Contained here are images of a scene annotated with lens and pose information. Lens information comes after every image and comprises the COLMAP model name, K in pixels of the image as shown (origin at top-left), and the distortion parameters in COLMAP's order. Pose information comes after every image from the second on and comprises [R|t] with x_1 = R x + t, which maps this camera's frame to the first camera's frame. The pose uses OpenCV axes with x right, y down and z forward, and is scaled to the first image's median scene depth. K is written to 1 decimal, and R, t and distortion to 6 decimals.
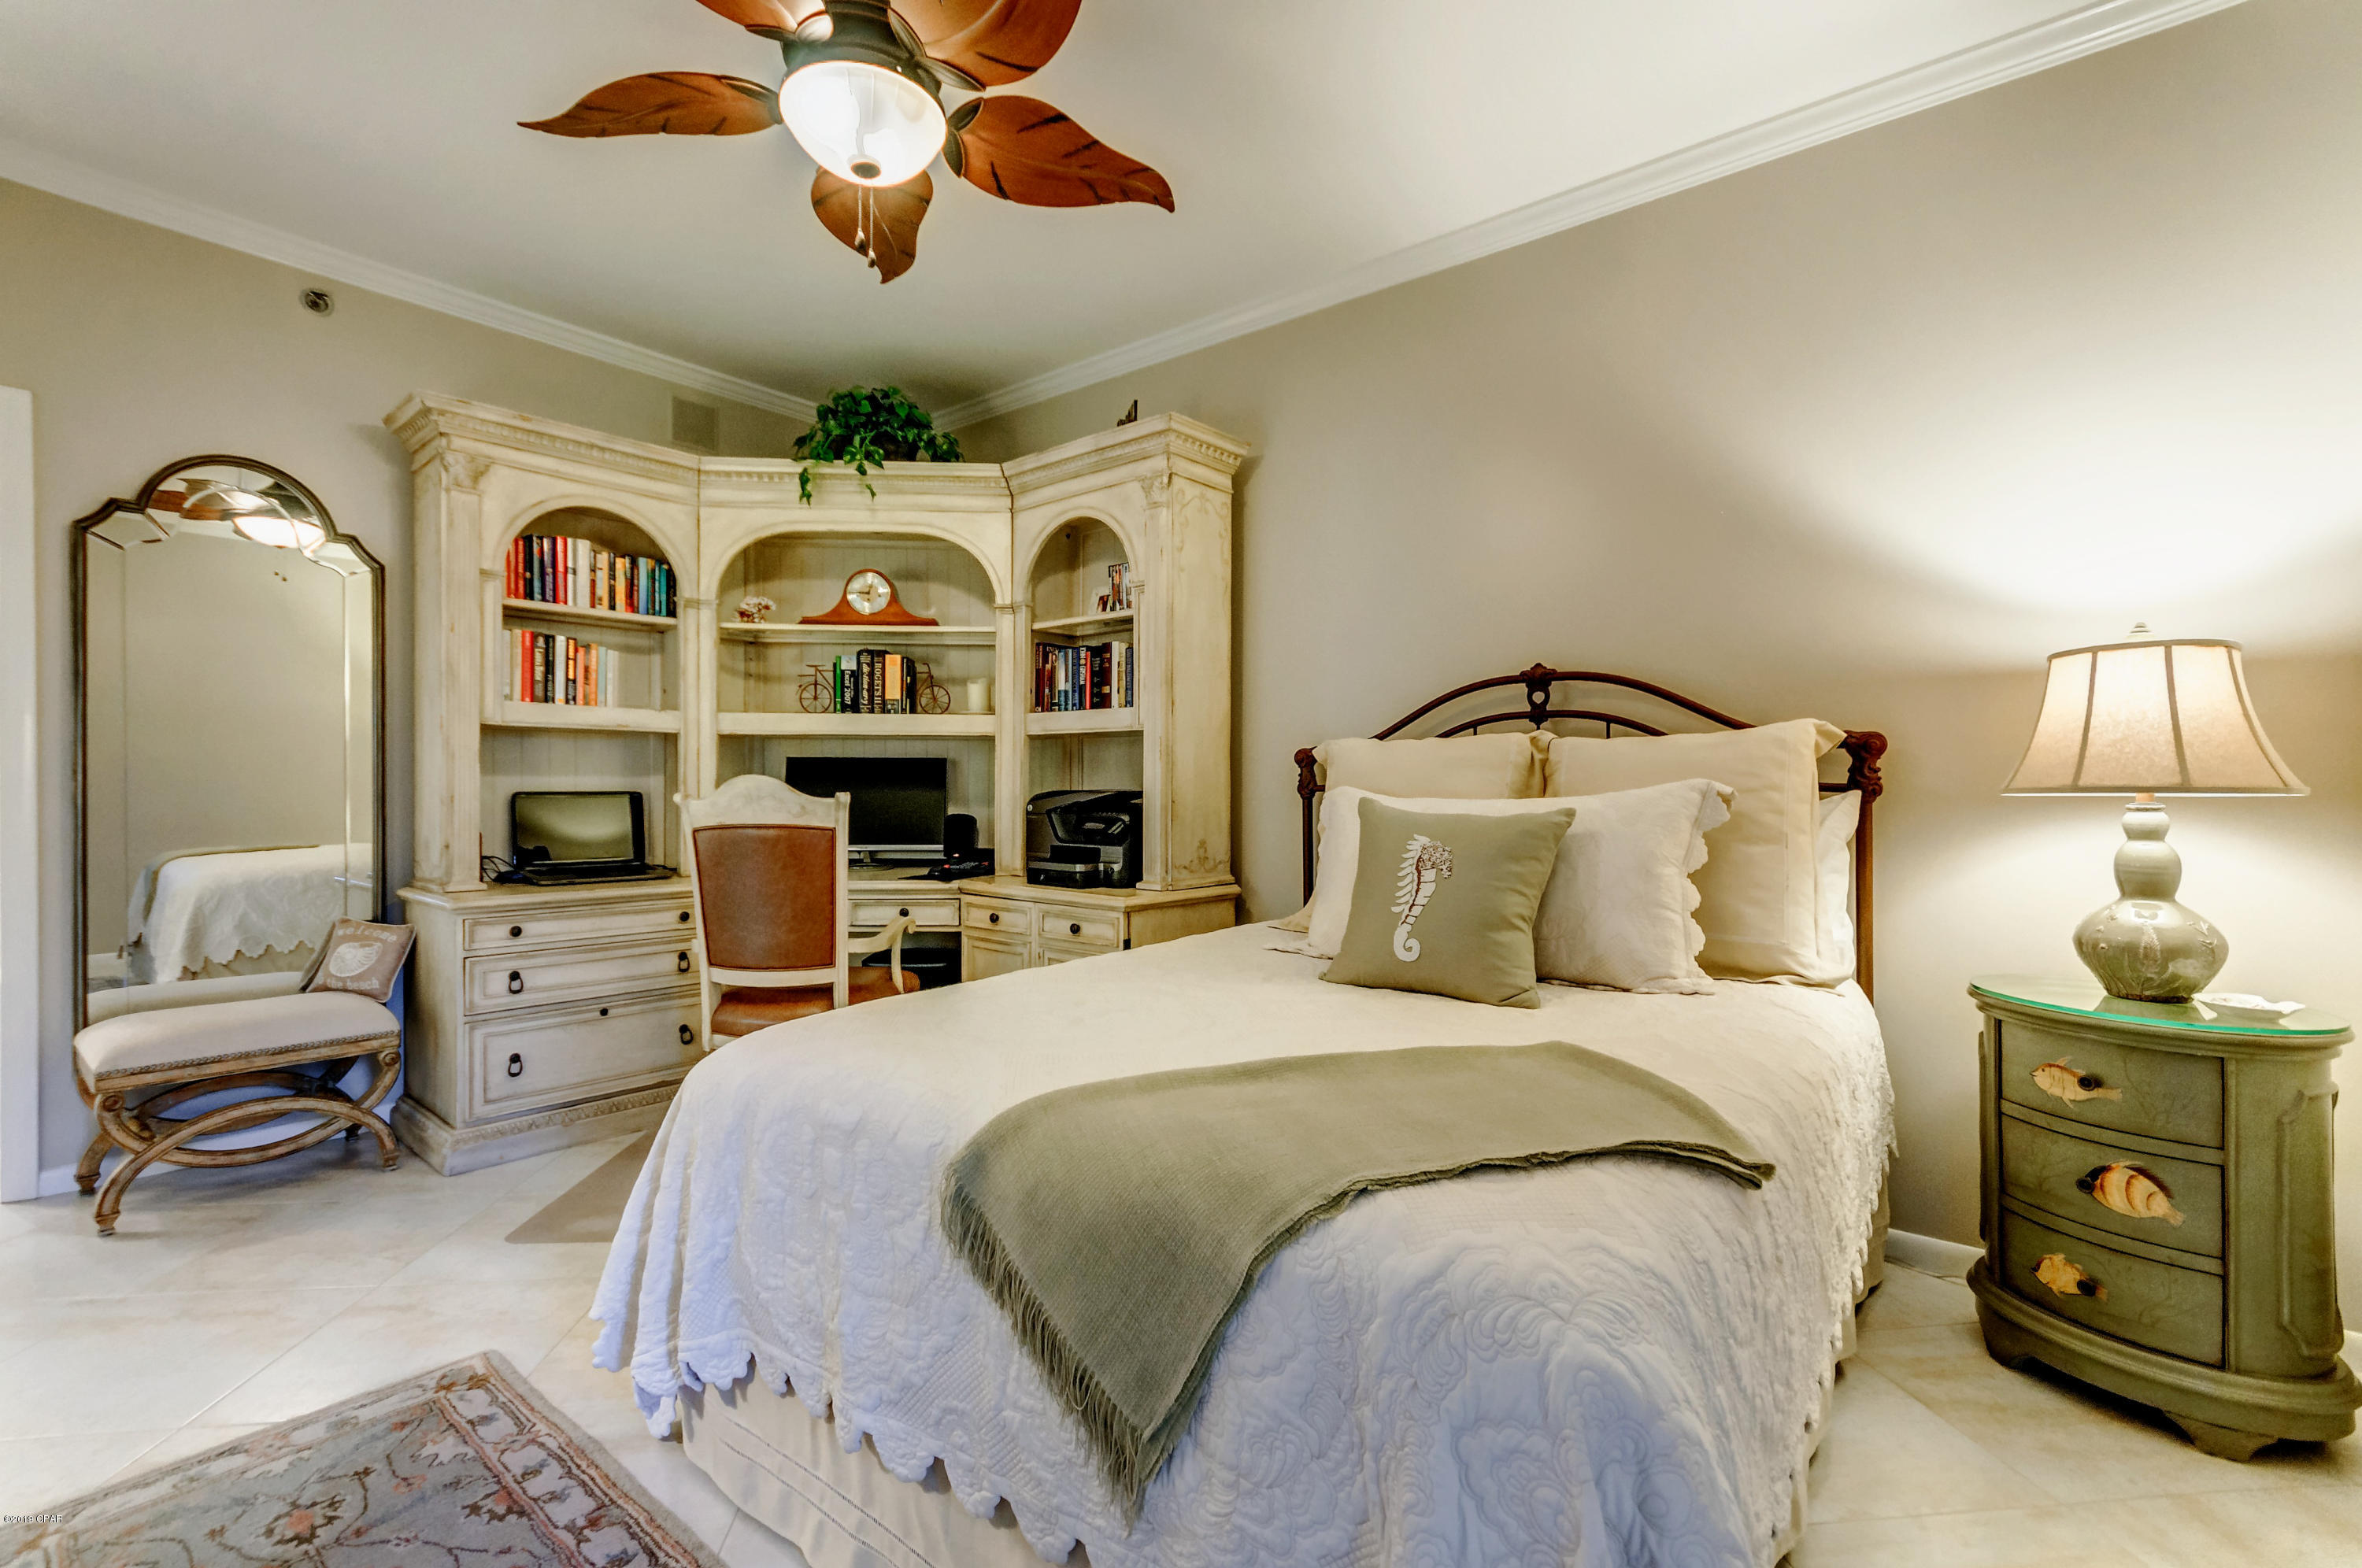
lens RADIAL K [[1030.9, 0, 1177.8], [0, 1030.9, 791.7], [0, 0, 1]] dist [0.000986, -0.000341]
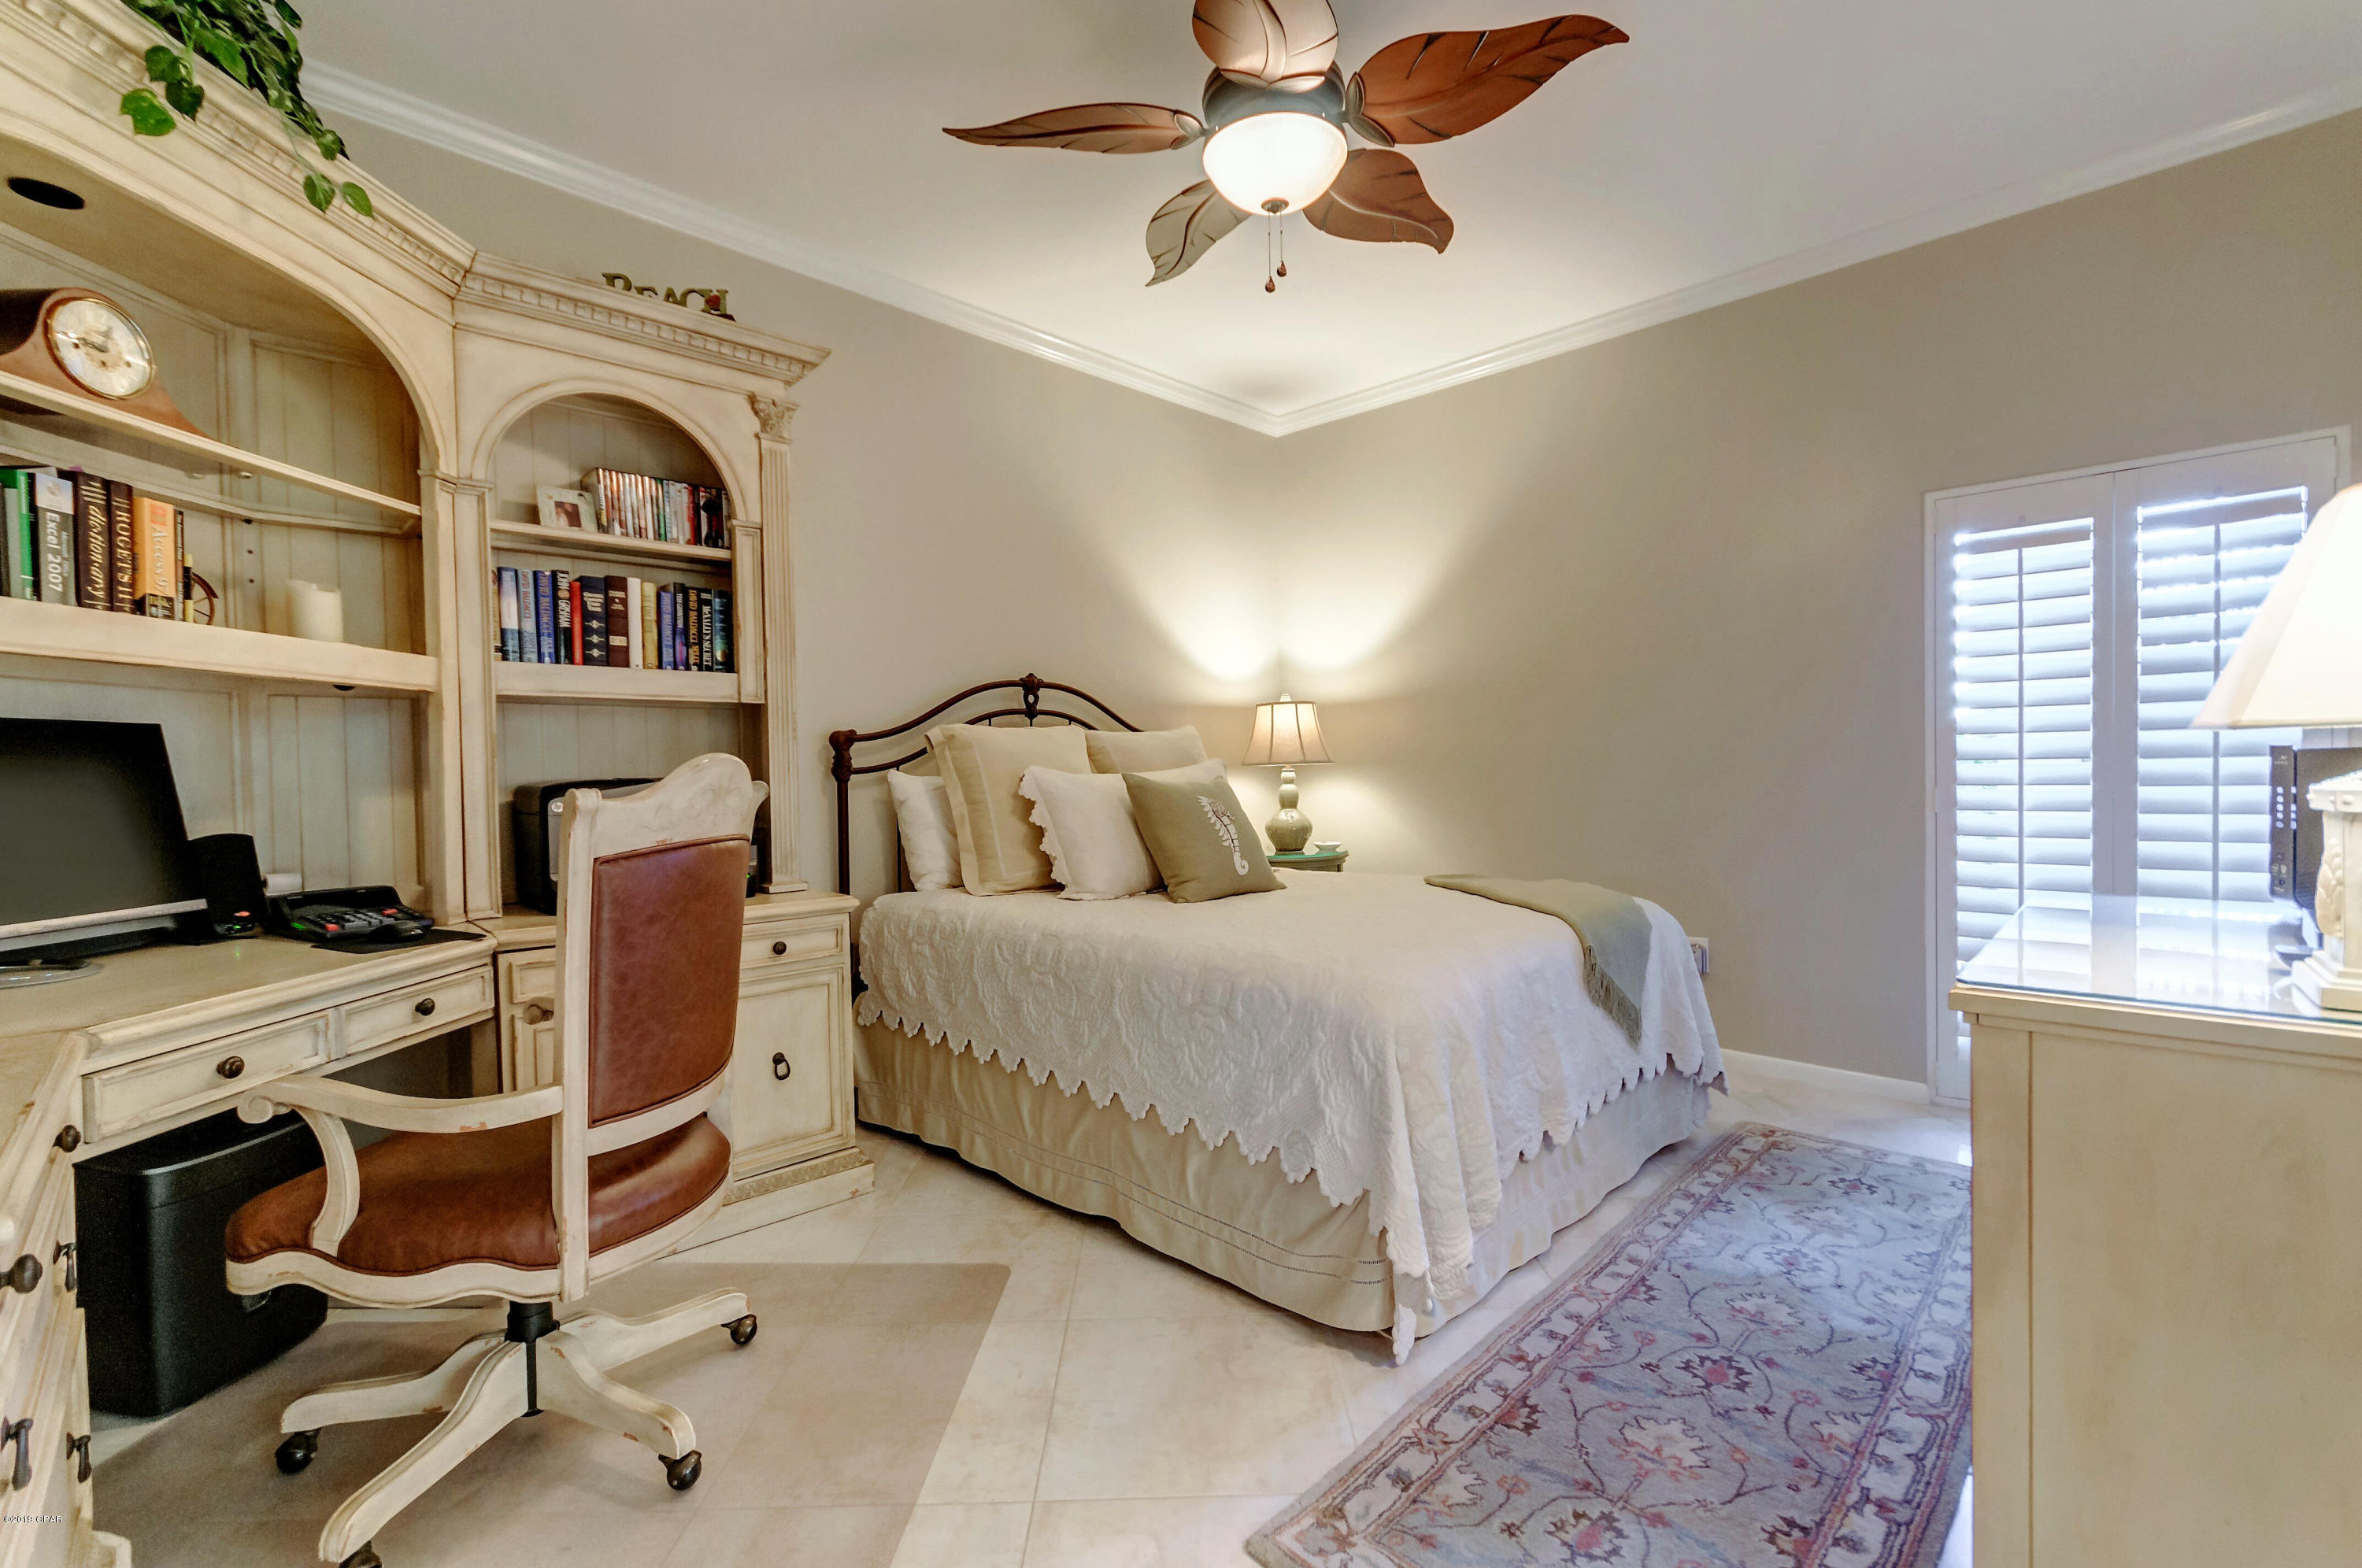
lens RADIAL K [[1030.9, 0, 1177.8], [0, 1030.9, 791.7], [0, 0, 1]] dist [0.000986, -0.000341]
pose [[0.096294, -0.031125, 0.994866, -0.960033], [0.020763, 0.999356, 0.029256, -0.006302], [-0.995136, 0.017839, 0.096878, 0.676396]]
